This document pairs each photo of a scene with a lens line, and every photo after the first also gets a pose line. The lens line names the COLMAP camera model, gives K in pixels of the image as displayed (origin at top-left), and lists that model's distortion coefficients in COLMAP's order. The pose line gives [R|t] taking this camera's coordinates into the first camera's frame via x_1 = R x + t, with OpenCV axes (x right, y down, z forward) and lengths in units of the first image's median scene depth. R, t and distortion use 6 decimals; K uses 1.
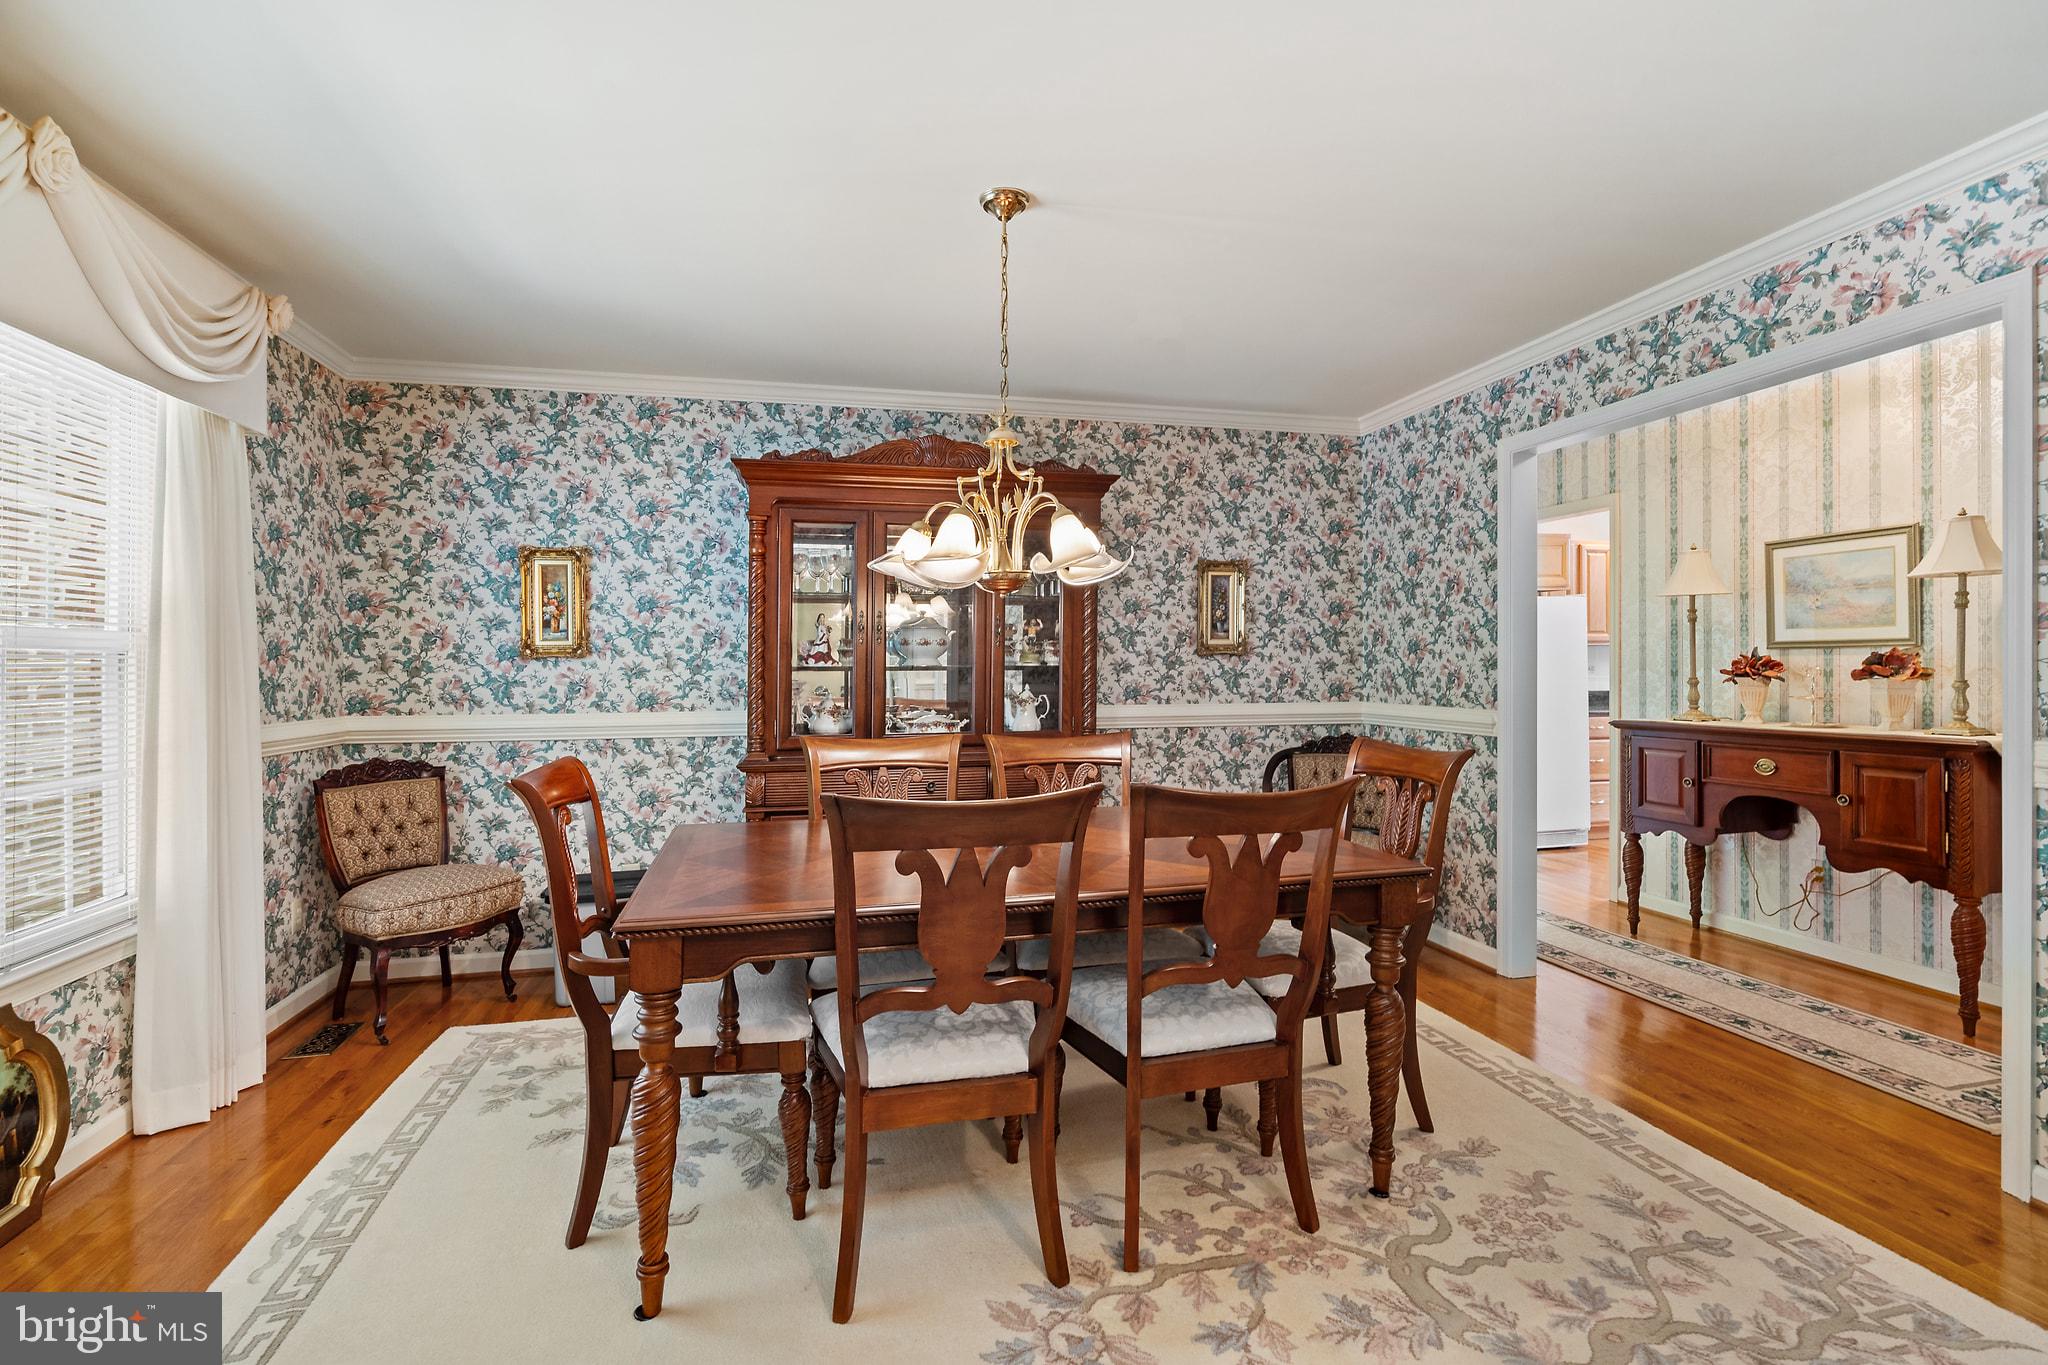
lens RADIAL K [[933.1, 0, 1020.6], [0, 933.1, 675.2], [0, 0, 1]] dist [-0.002928, 0.000103]
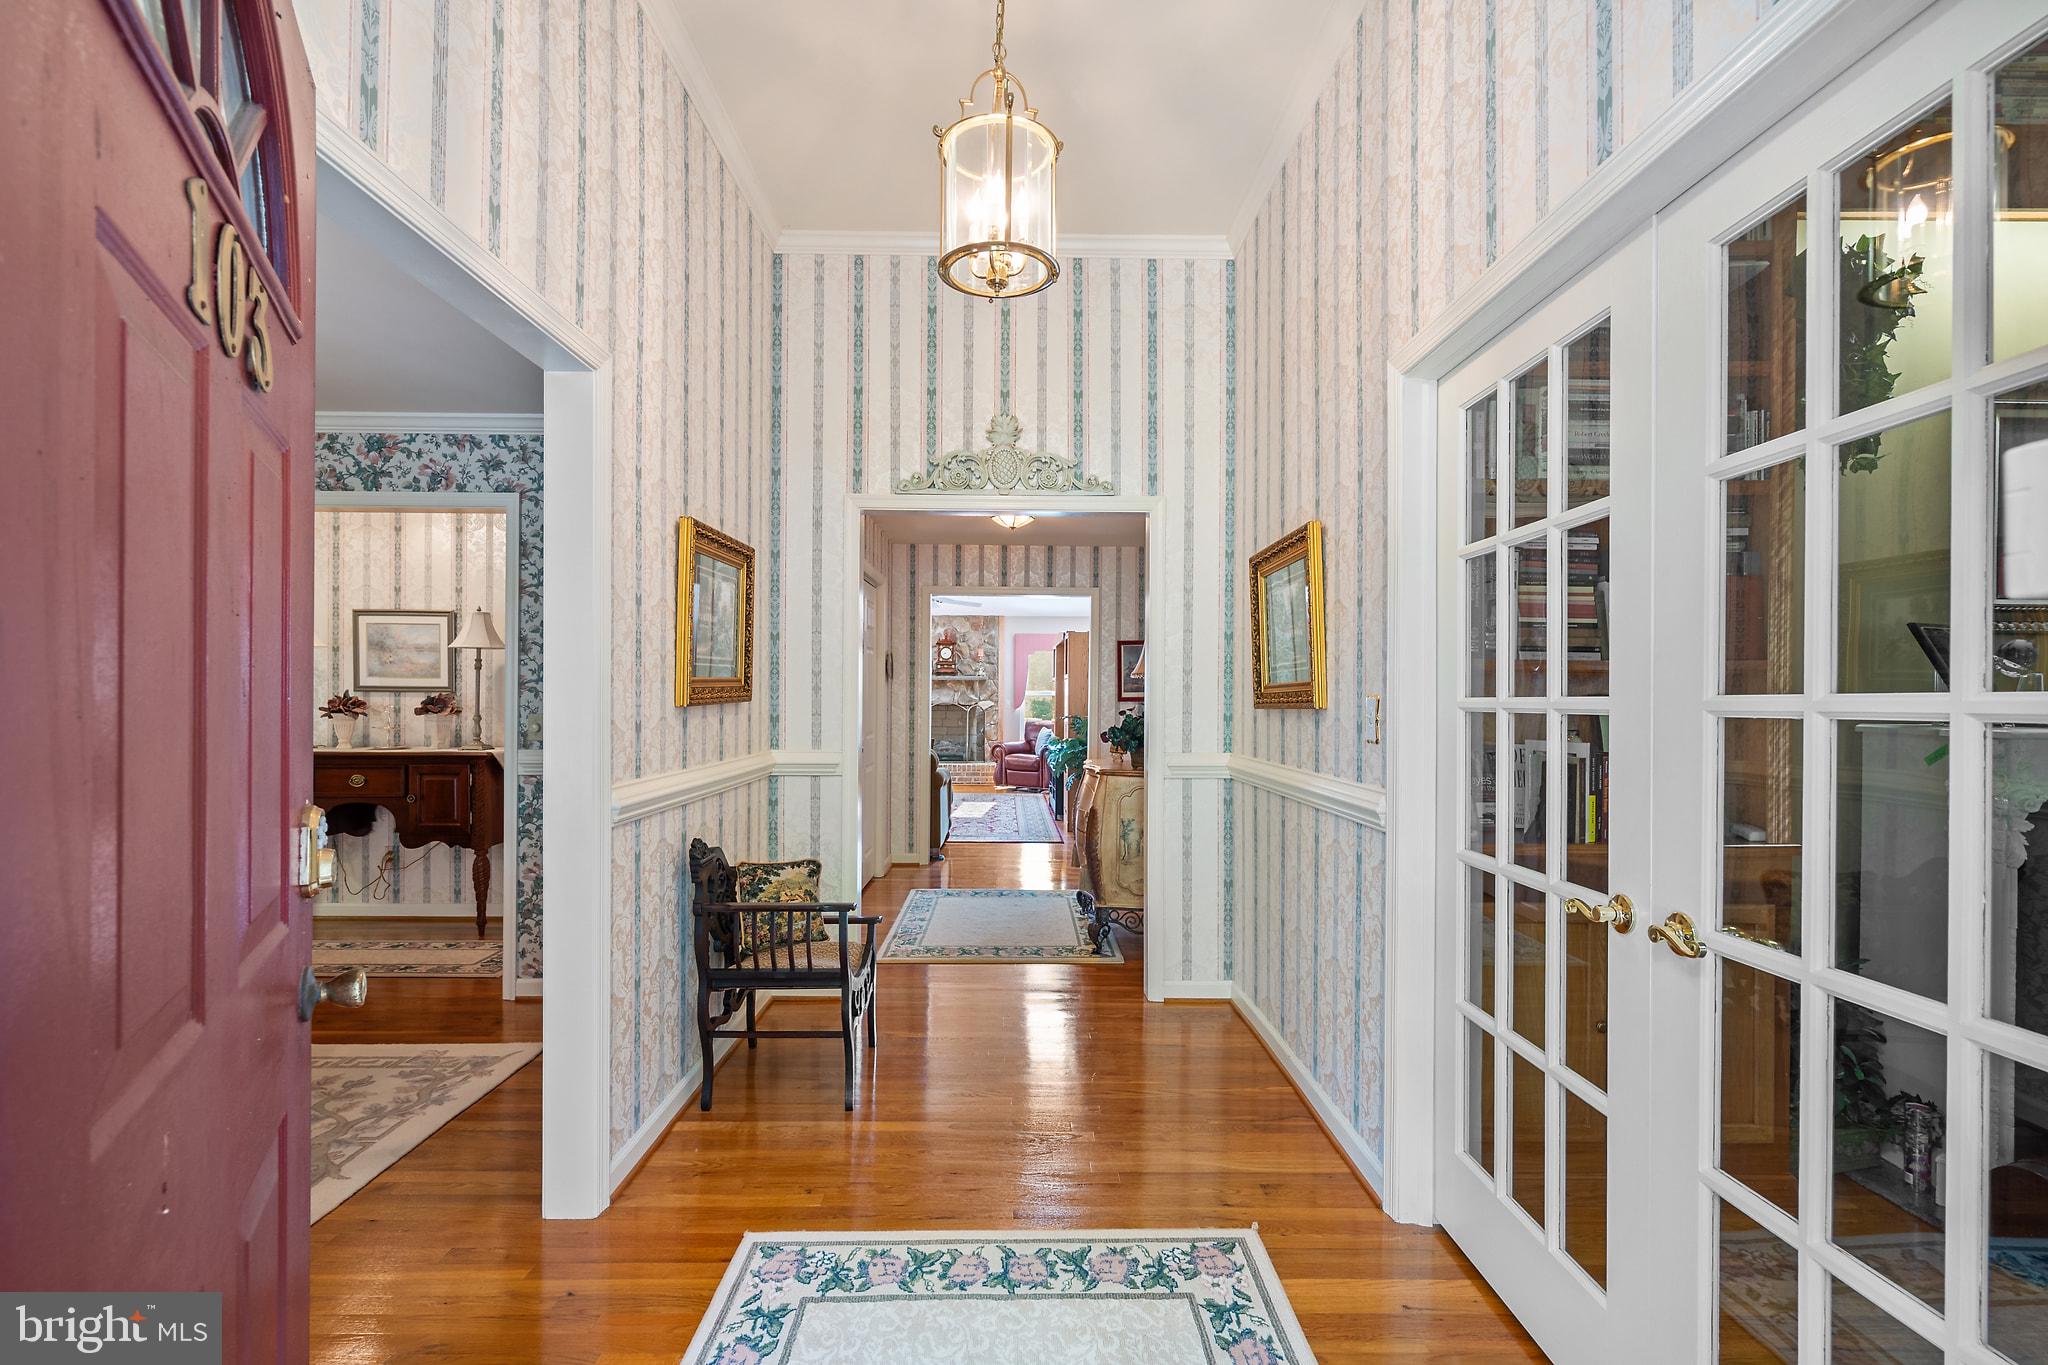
lens RADIAL K [[933.1, 0, 1023.6], [0, 933.1, 696.9], [0, 0, 1]] dist [-0.002928, 0.000103]
pose [[0.226570, 0.009764, 0.973946, -0.317379], [-0.002755, 0.999952, -0.009383, -0.013156], [-0.973991, -0.000557, 0.226586, -0.259356]]
